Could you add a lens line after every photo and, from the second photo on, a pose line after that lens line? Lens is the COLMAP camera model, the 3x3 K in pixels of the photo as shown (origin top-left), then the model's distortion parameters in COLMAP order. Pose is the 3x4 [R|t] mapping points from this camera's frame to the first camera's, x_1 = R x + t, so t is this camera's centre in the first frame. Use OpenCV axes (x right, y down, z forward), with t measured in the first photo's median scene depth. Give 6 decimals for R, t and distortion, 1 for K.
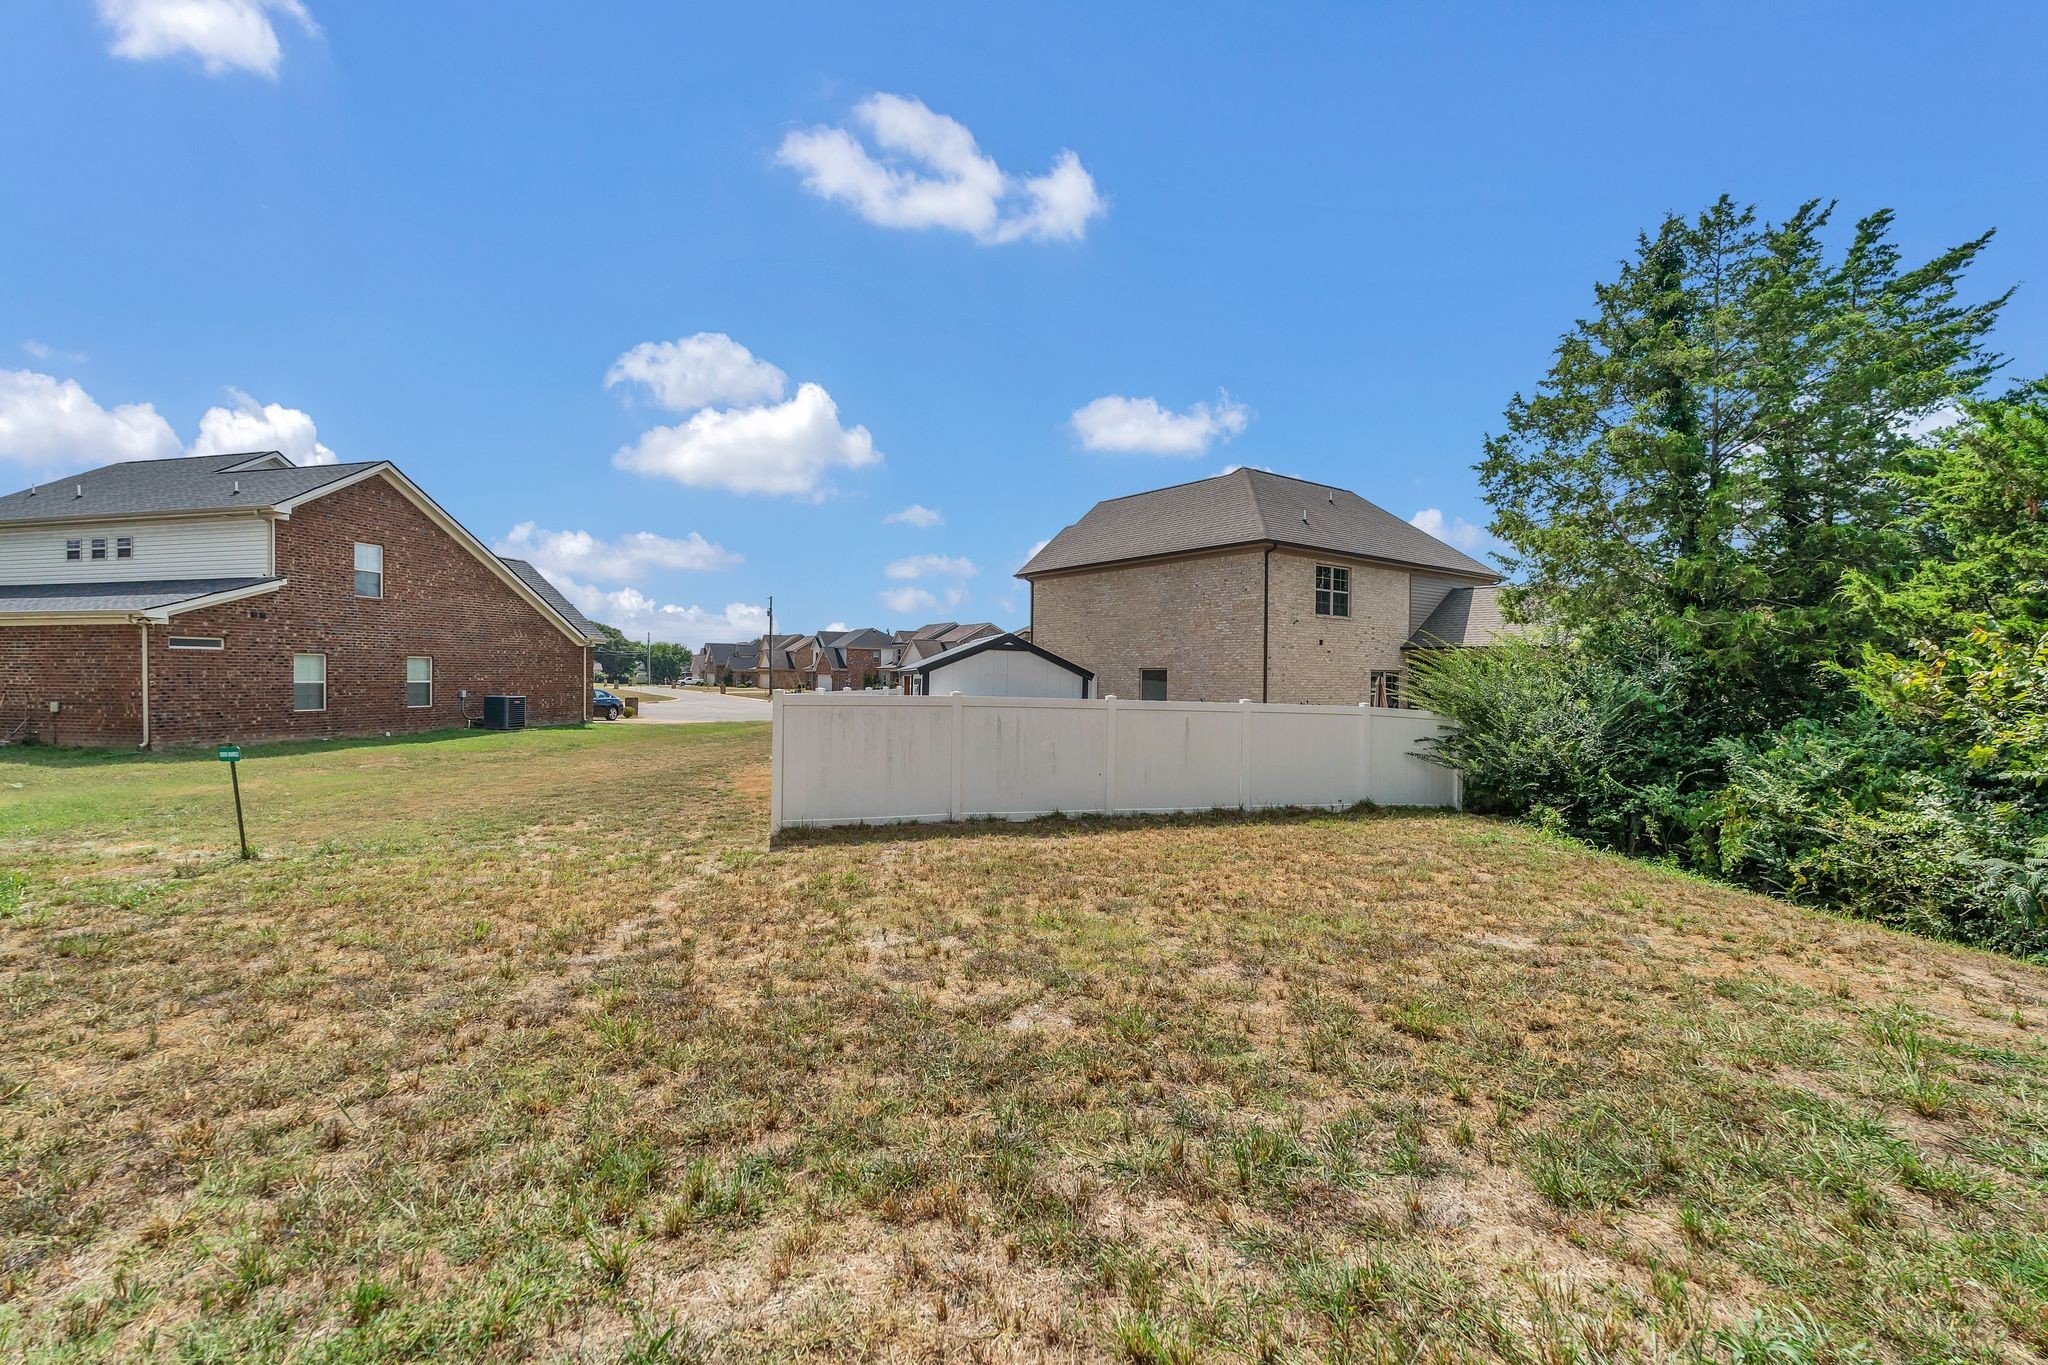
lens RADIAL K [[917.6, 0, 1010.8], [0, 917.6, 682.1], [0, 0, 1]] dist [-0.002321, -0.001566]
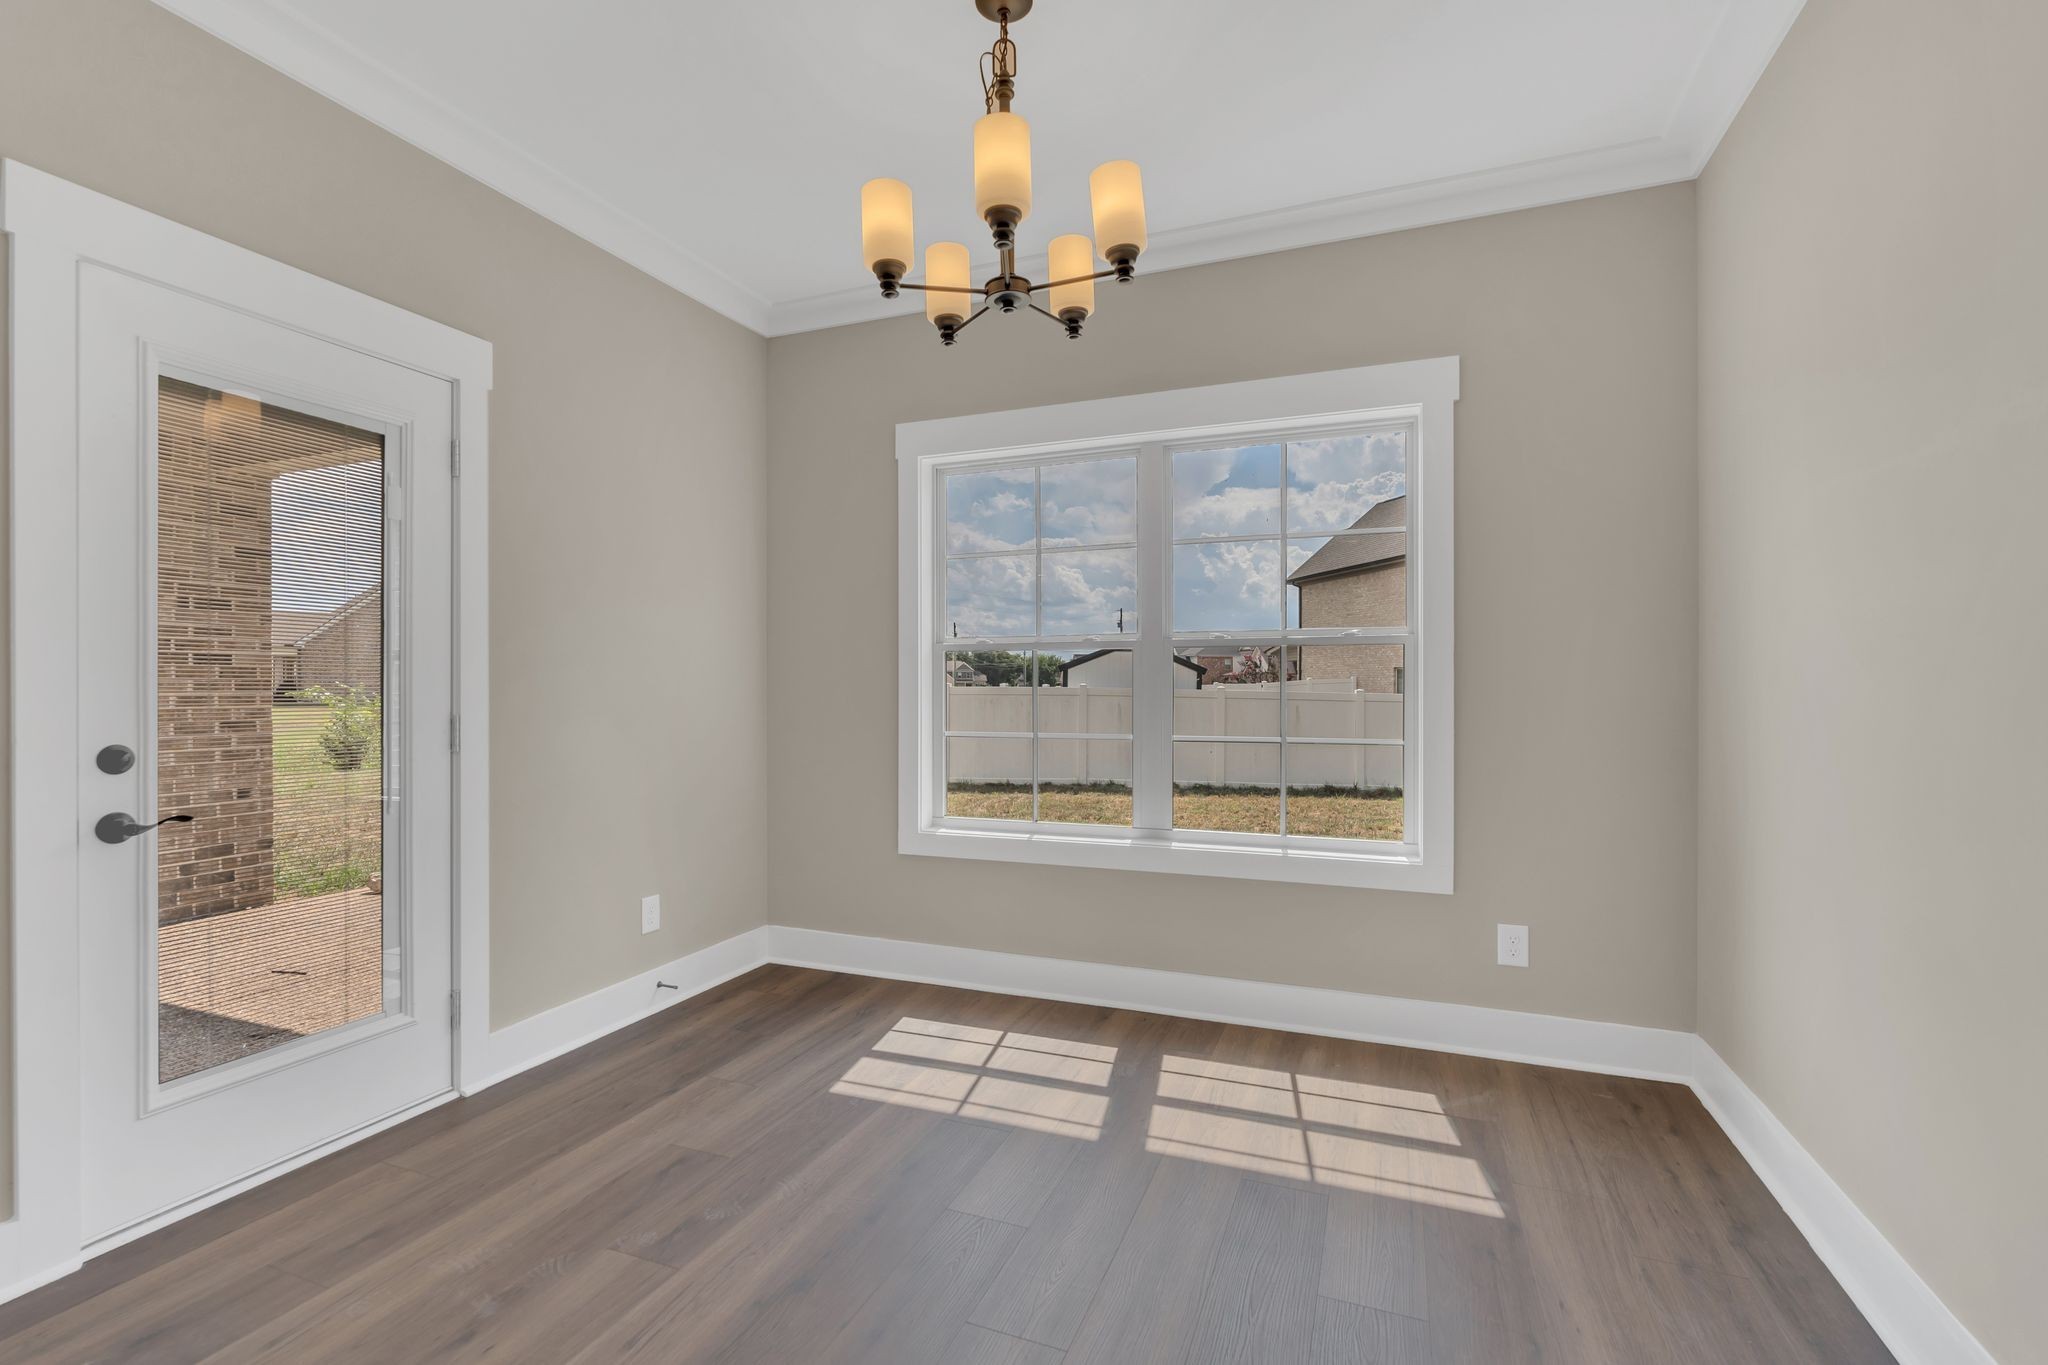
lens RADIAL K [[917.6, 0, 1009.2], [0, 917.6, 684.6], [0, 0, 1]] dist [-0.002321, -0.001566]
pose [[0.909838, -0.012151, -0.414785, 0.168886], [0.008614, 0.999909, -0.010398, 0.010030], [0.414874, 0.005888, 0.909860, -0.117191]]
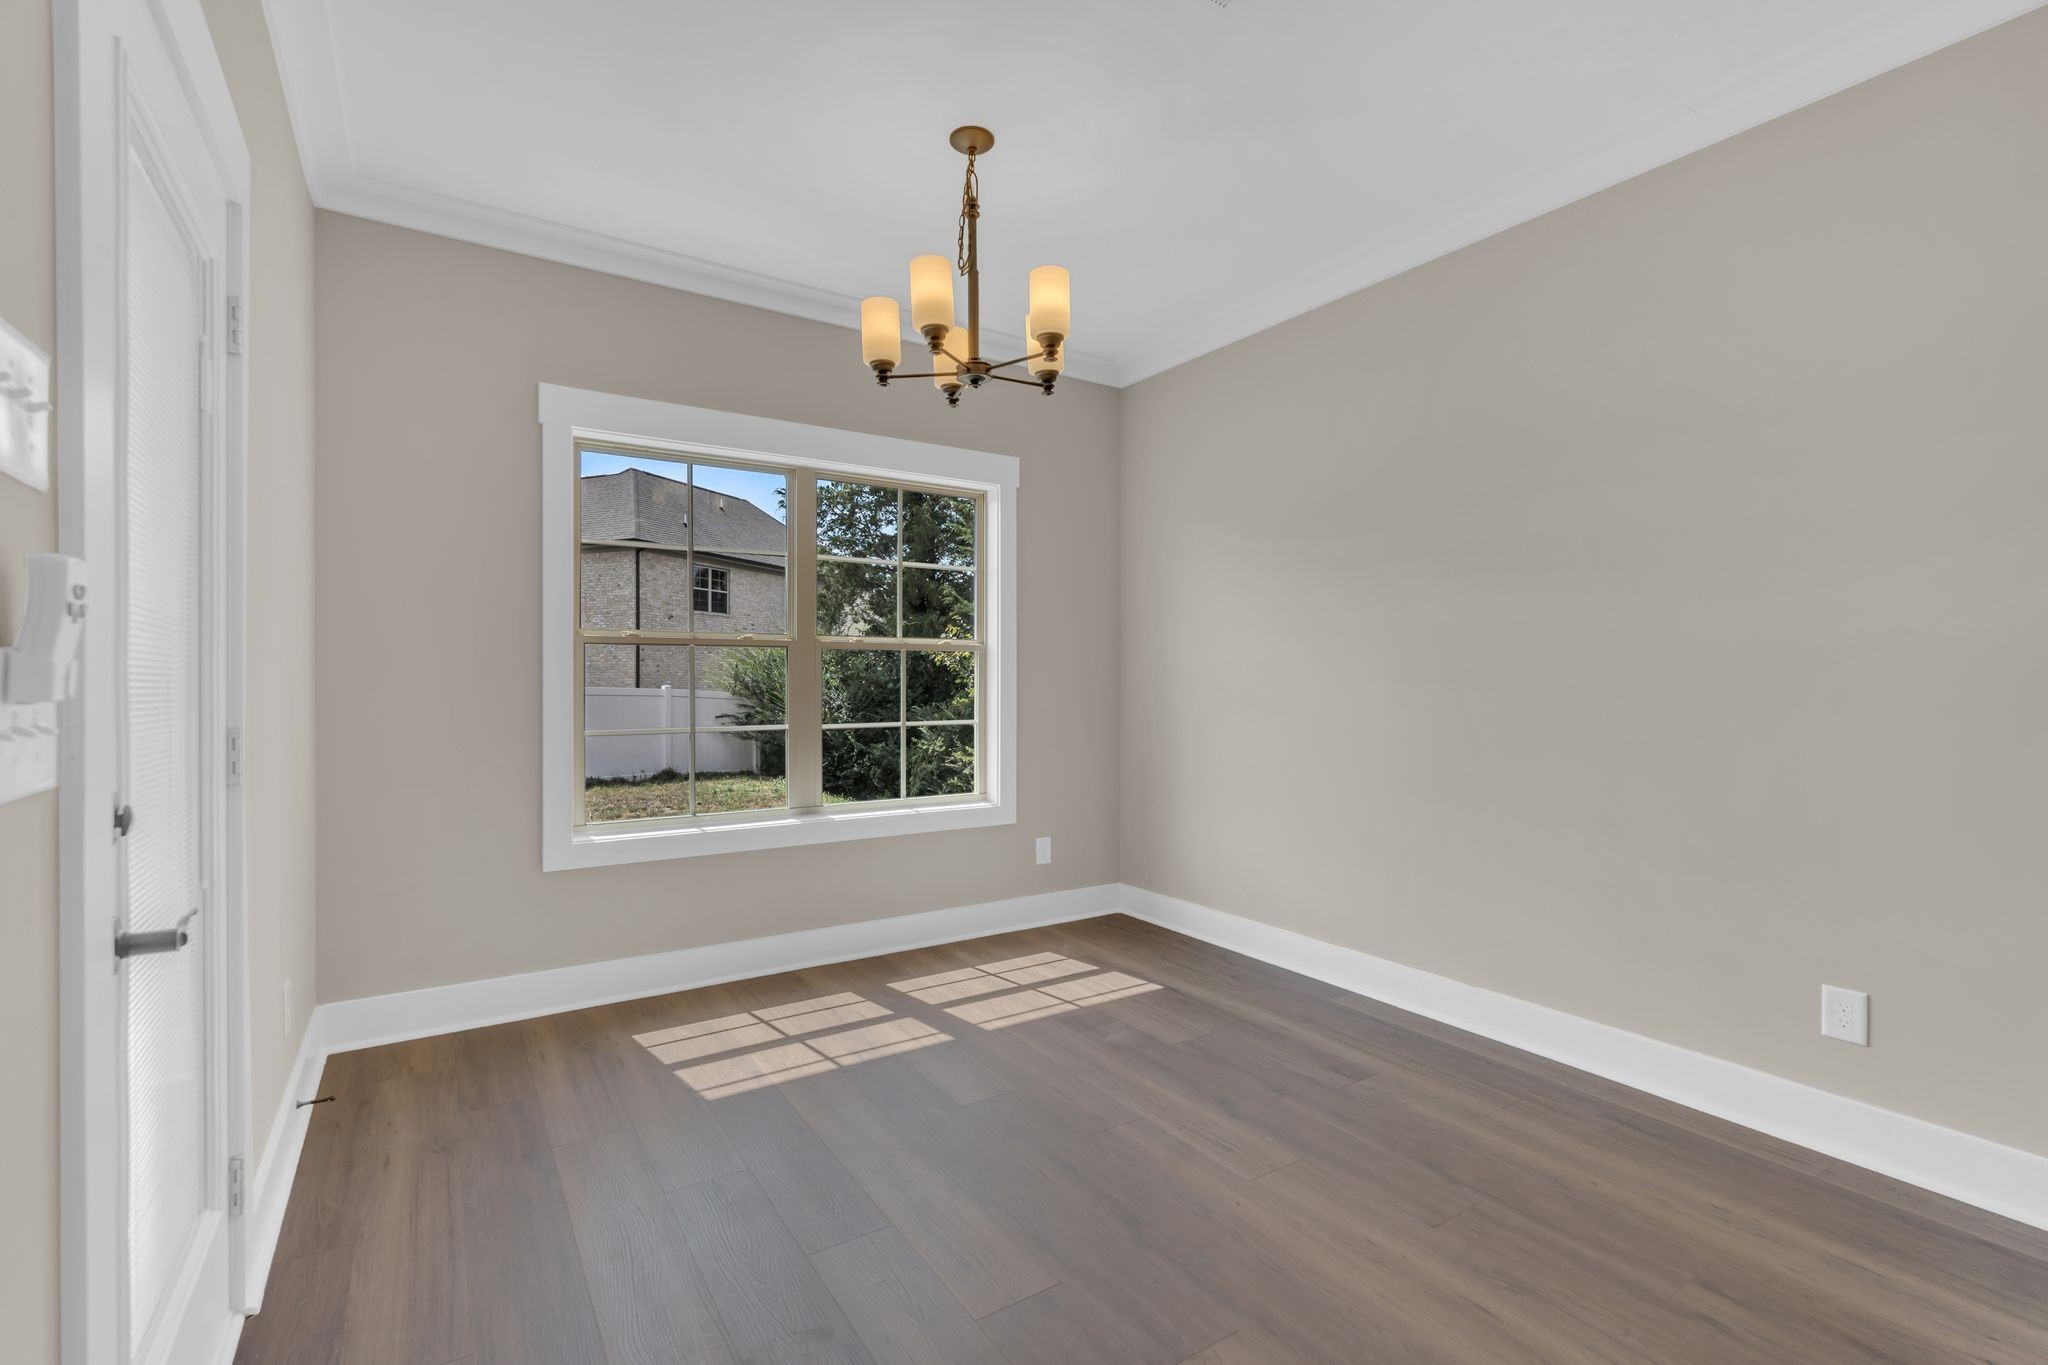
lens RADIAL K [[917.6, 0, 1010.7], [0, 917.6, 673.7], [0, 0, 1]] dist [-0.002321, -0.001566]
pose [[0.856047, -0.002810, 0.516891, 0.090334], [0.006061, 0.999971, -0.004601, 0.008900], [-0.516863, 0.007071, 0.856039, -0.132645]]
